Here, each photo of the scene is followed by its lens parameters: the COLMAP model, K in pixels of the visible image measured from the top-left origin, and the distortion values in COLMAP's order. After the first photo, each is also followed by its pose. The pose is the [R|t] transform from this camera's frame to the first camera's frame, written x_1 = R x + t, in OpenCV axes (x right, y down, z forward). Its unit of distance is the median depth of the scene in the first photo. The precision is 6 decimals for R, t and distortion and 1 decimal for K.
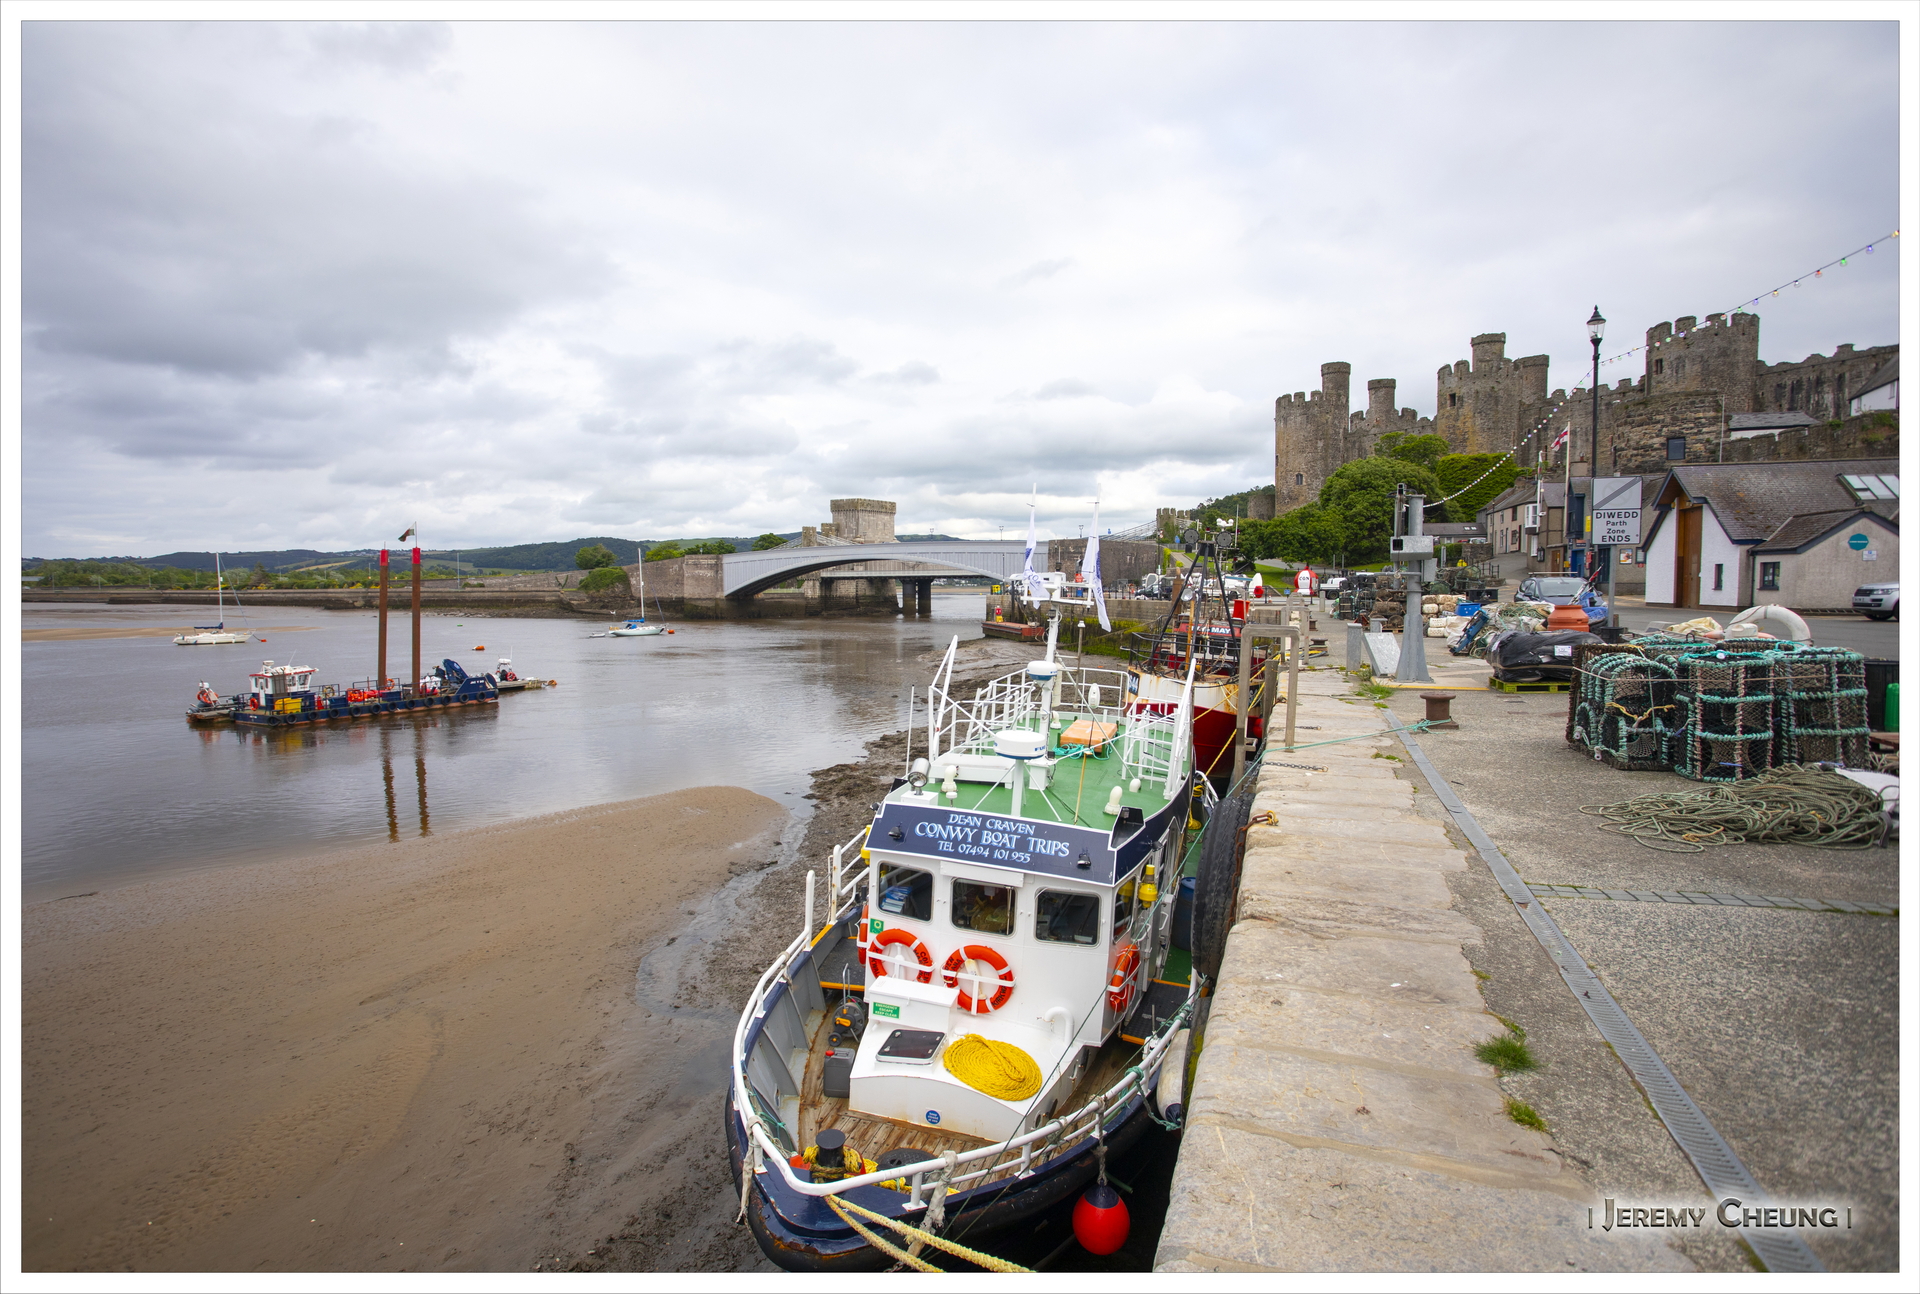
lens RADIAL K [[1001.8, 0, 957.8], [0, 1001.8, 634.1], [0, 0, 1]] dist [-0.066677, 0.048941]
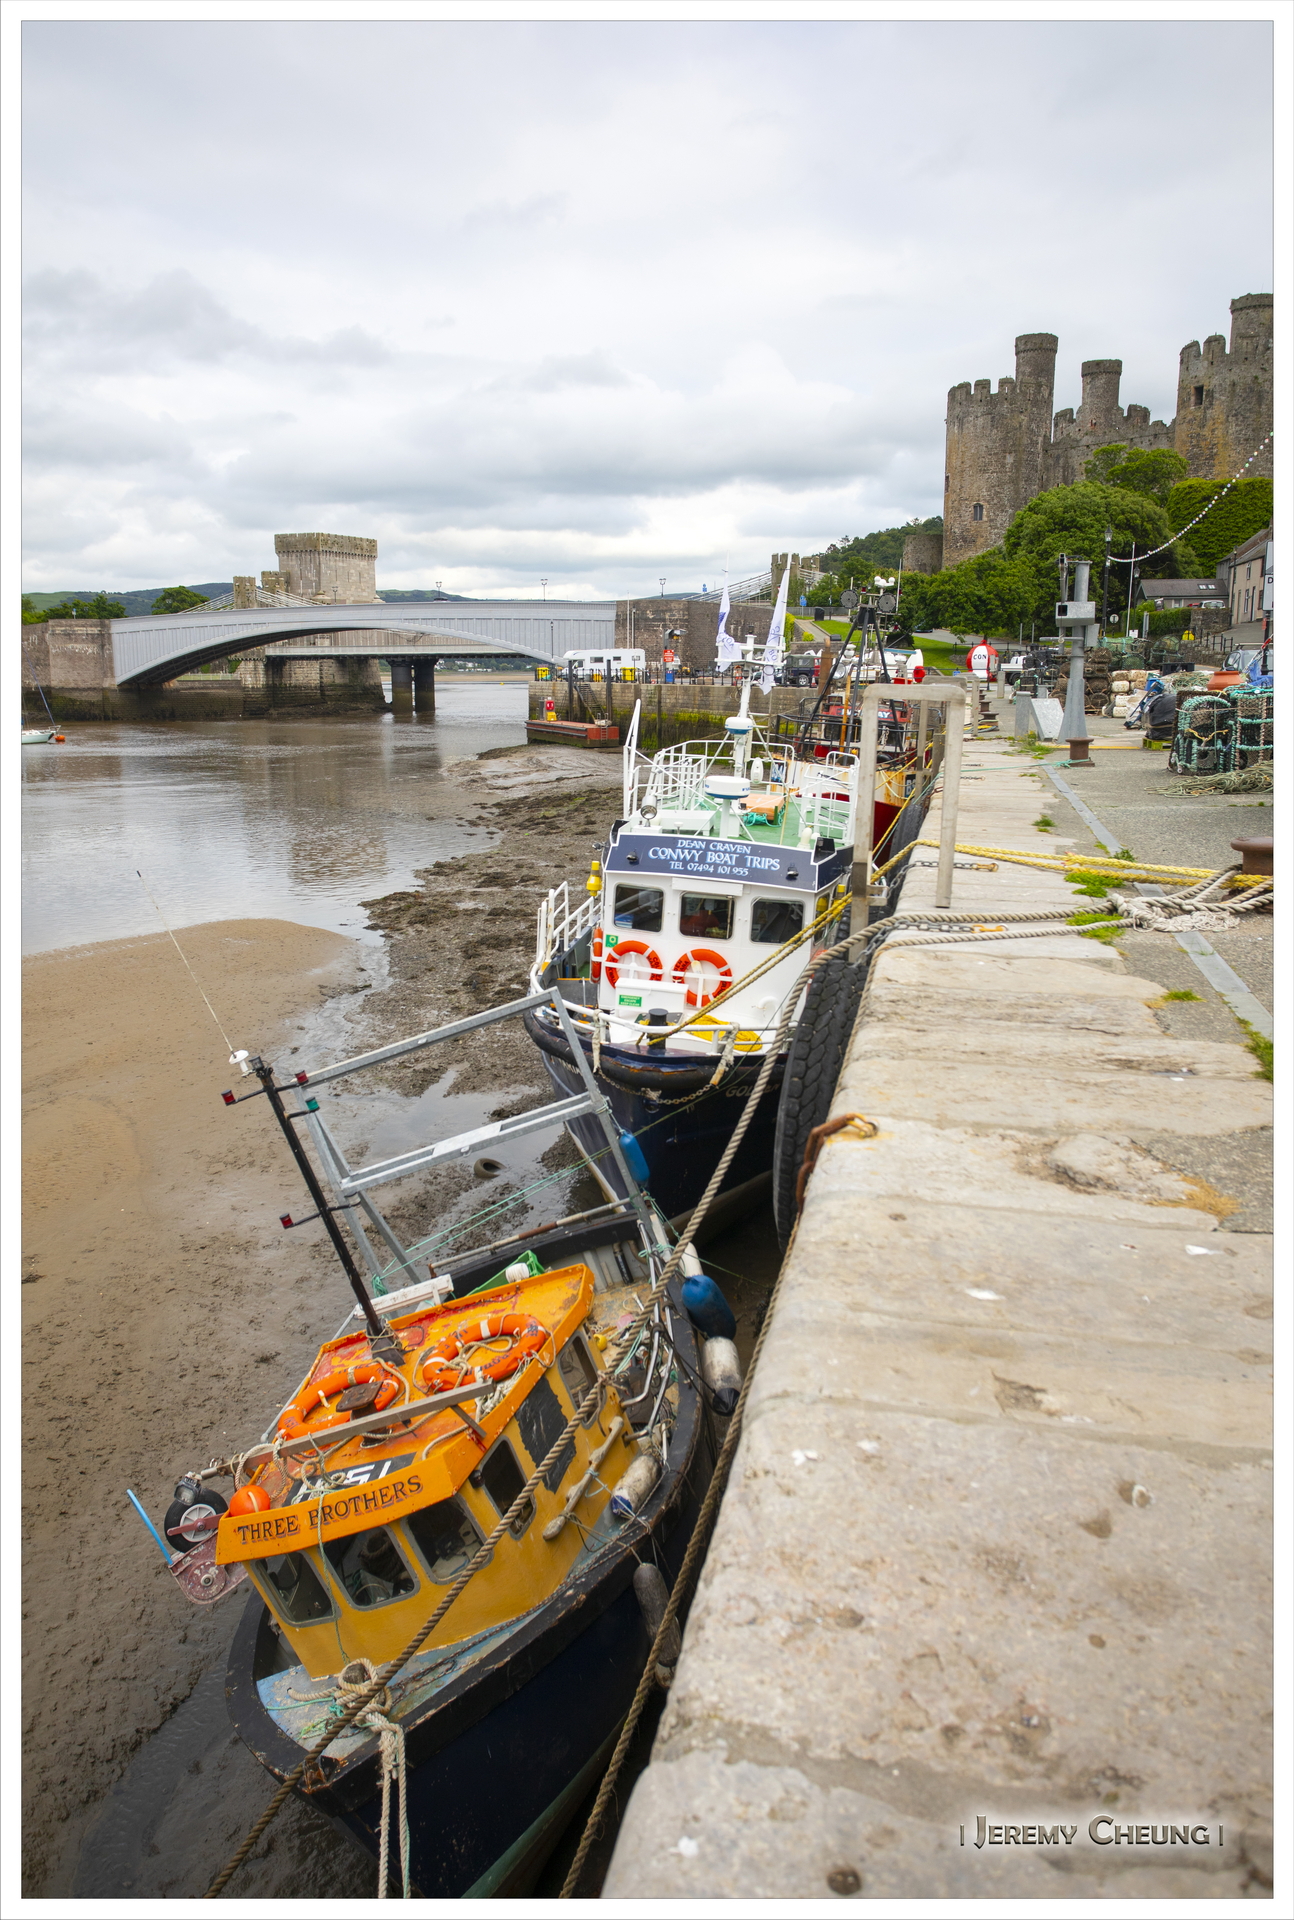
lens RADIAL K [[1521.8, 0, 647.0], [0, 1521.8, 960.0], [0, 0, 1]] dist [-0.033314, 0.112799]
pose [[0.992589, -0.020986, 0.119692, -0.026776], [0.004170, 0.990277, 0.139049, 0.007089], [-0.121447, -0.137520, 0.983025, -0.080323]]
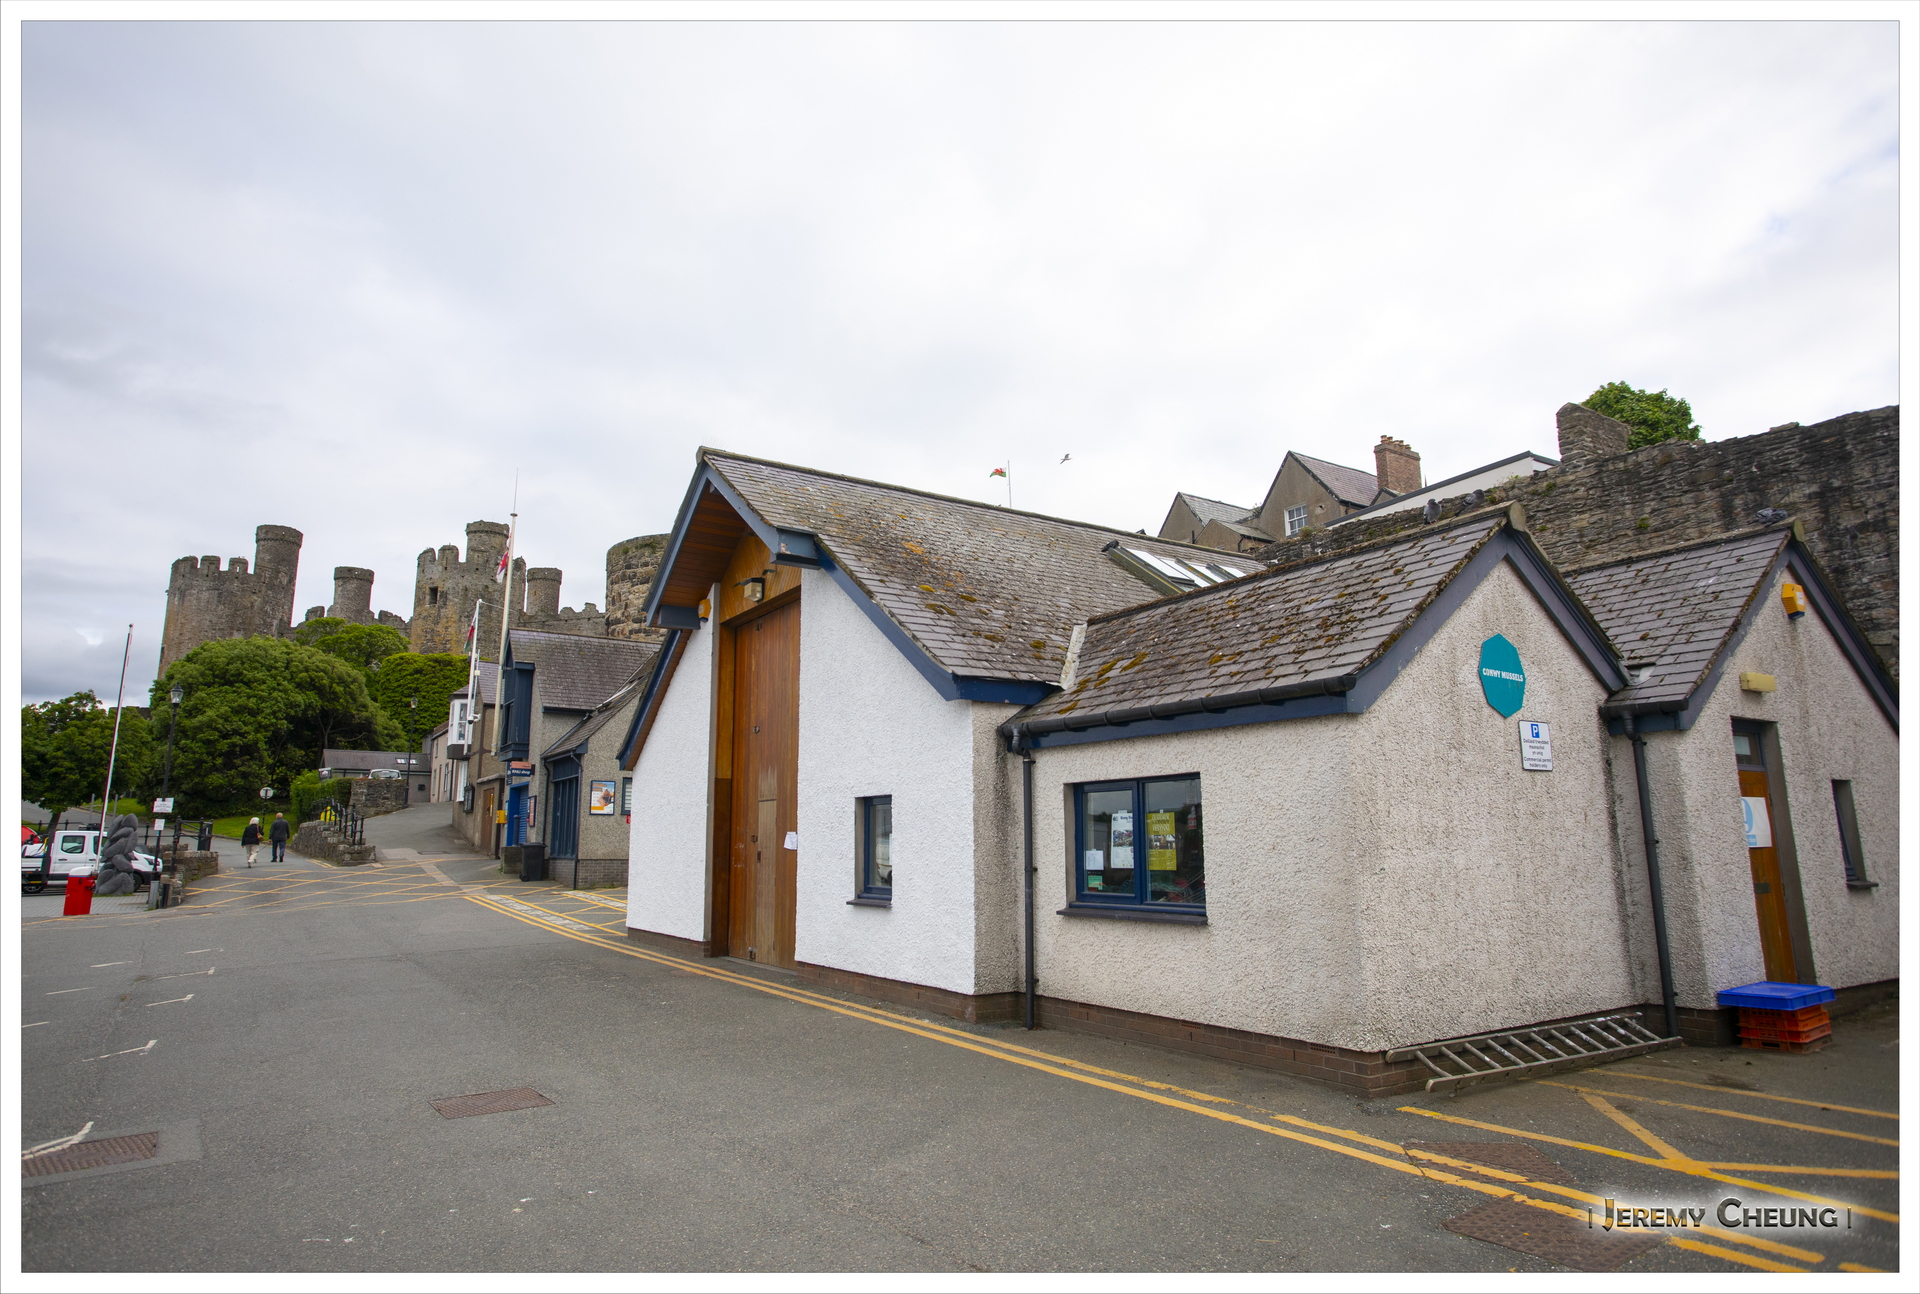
lens RADIAL K [[1064.7, 0, 928.7], [0, 1064.7, 640.5], [0, 0, 1]] dist [-0.021537, 0.001673]
pose [[0.657158, 0.144659, 0.739741, 0.230702], [0.039144, 0.973537, -0.225152, -0.019324], [-0.752736, 0.176917, 0.634105, 0.320643]]
